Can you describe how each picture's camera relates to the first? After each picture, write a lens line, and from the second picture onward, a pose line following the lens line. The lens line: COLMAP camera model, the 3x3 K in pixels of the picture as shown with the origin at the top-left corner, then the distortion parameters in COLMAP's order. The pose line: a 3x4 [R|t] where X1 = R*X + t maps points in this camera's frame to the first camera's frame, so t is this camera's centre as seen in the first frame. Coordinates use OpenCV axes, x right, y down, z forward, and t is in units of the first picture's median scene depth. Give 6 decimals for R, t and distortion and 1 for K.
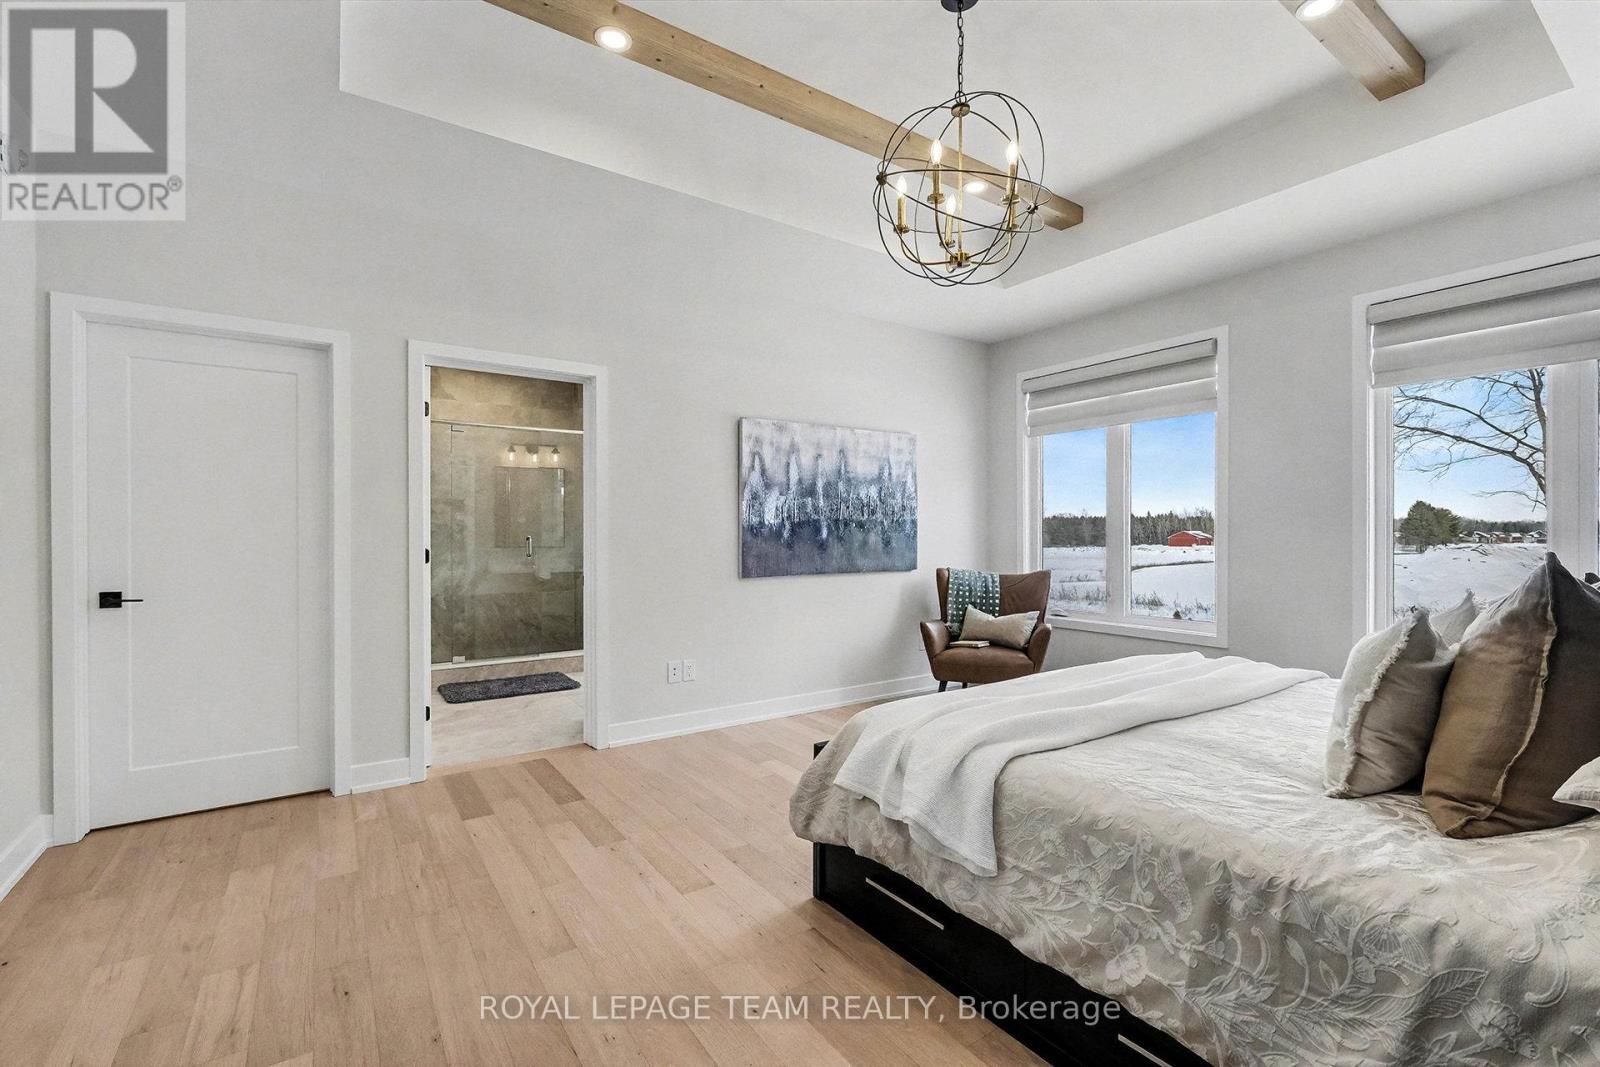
lens RADIAL K [[701.6, 0, 783.9], [0, 701.6, 535.1], [0, 0, 1]] dist [-0.000494, 0.000025]
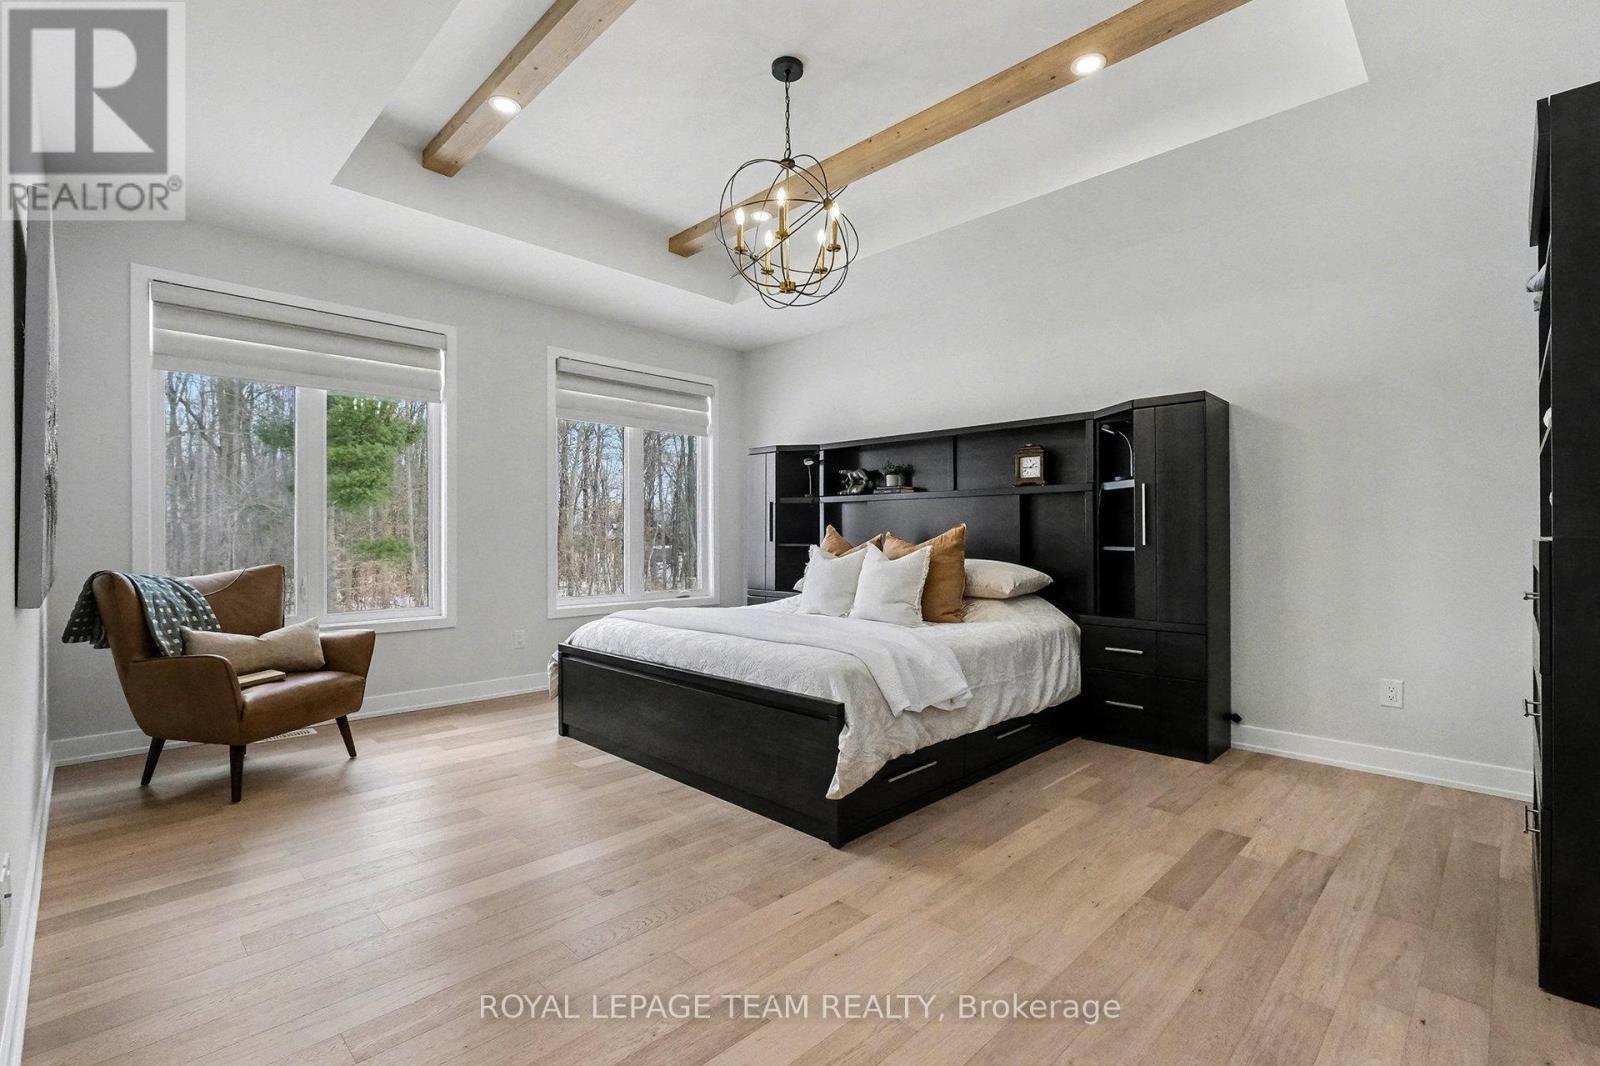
lens RADIAL K [[718.1, 0, 800.0], [0, 718.1, 533.0], [0, 0, 1]] dist [0.013755, -0.000014]
pose [[-0.196543, 0.004348, 0.980486, -0.841270], [0.002110, 0.999990, -0.004012, 0.035477], [-0.980493, 0.001280, -0.196550, 1.054444]]
